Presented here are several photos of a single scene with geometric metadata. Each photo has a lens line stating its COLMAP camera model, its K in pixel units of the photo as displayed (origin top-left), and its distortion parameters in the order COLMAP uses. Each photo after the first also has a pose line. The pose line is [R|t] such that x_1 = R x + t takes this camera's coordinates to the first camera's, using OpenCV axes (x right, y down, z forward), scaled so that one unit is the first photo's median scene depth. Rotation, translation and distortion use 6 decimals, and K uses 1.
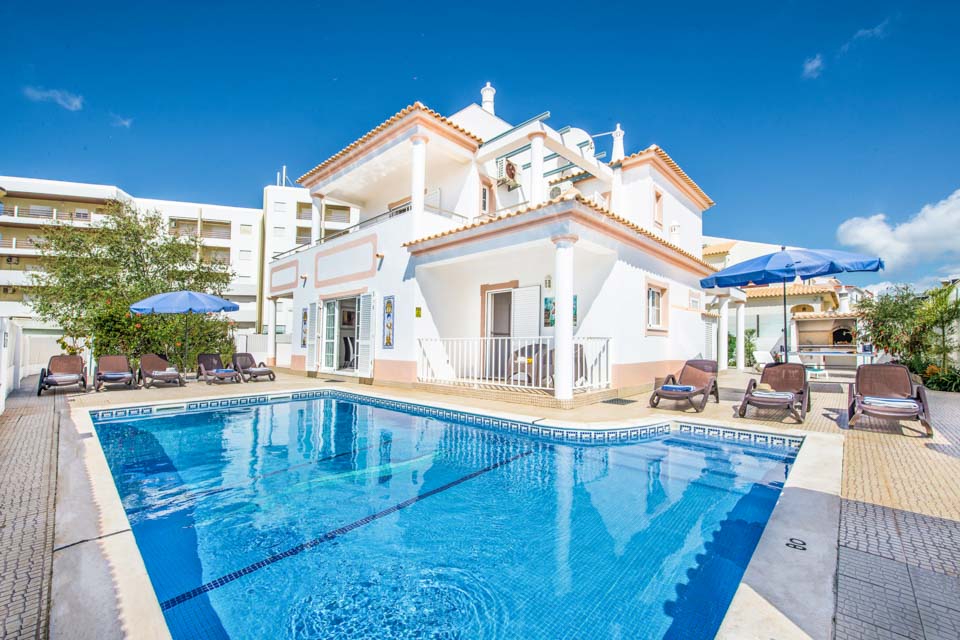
lens RADIAL K [[392.5, 0, 479.3], [0, 392.5, 326.0], [0, 0, 1]] dist [-0.008762, -0.000732]
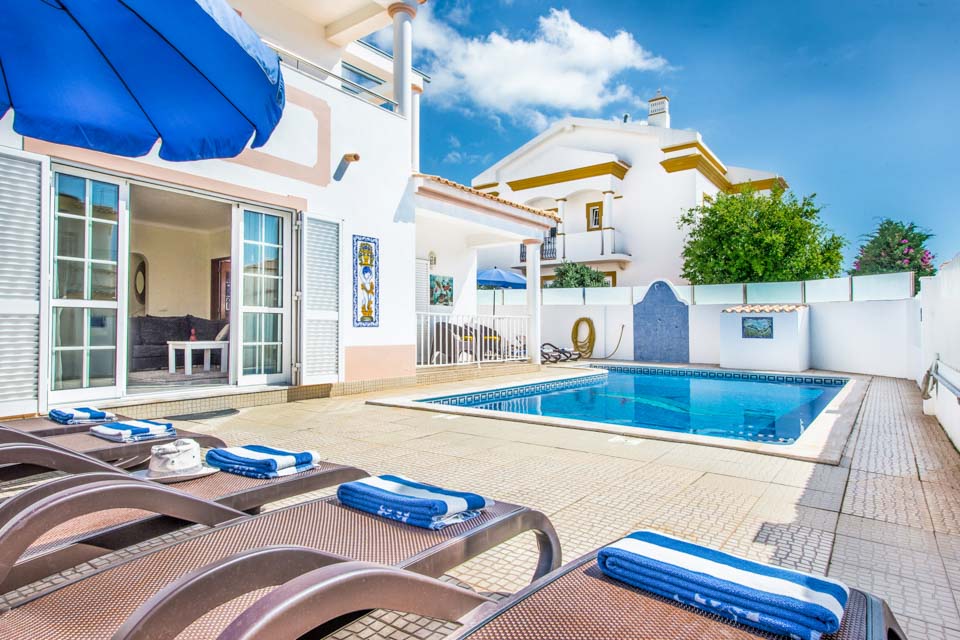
lens RADIAL K [[520.8, 0, 481.4], [0, 520.8, 321.6], [0, 0, 1]] dist [0.006943, 0.000567]
pose [[-0.117709, 0.011081, 0.992986, -1.034582], [-0.039625, 0.999089, -0.015846, 0.055791], [-0.992257, -0.041213, -0.117163, 0.934785]]
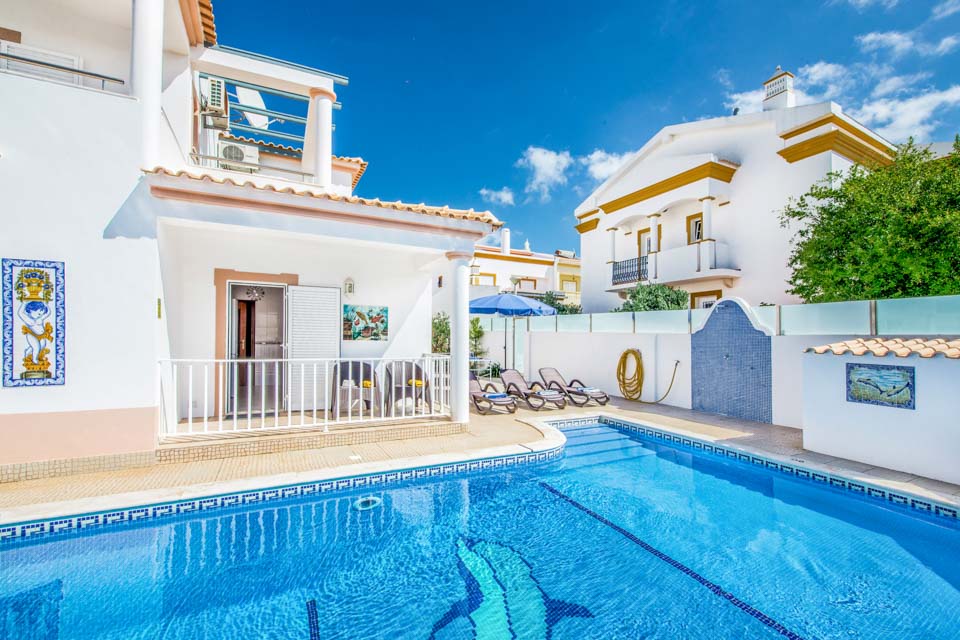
lens RADIAL K [[392.5, 0, 473.3], [0, 392.5, 328.3], [0, 0, 1]] dist [-0.008762, -0.000732]
pose [[0.331179, 0.032881, 0.942995, -0.473234], [-0.044083, 0.998841, -0.019346, -0.016611], [-0.942537, -0.035163, 0.332245, 0.431461]]
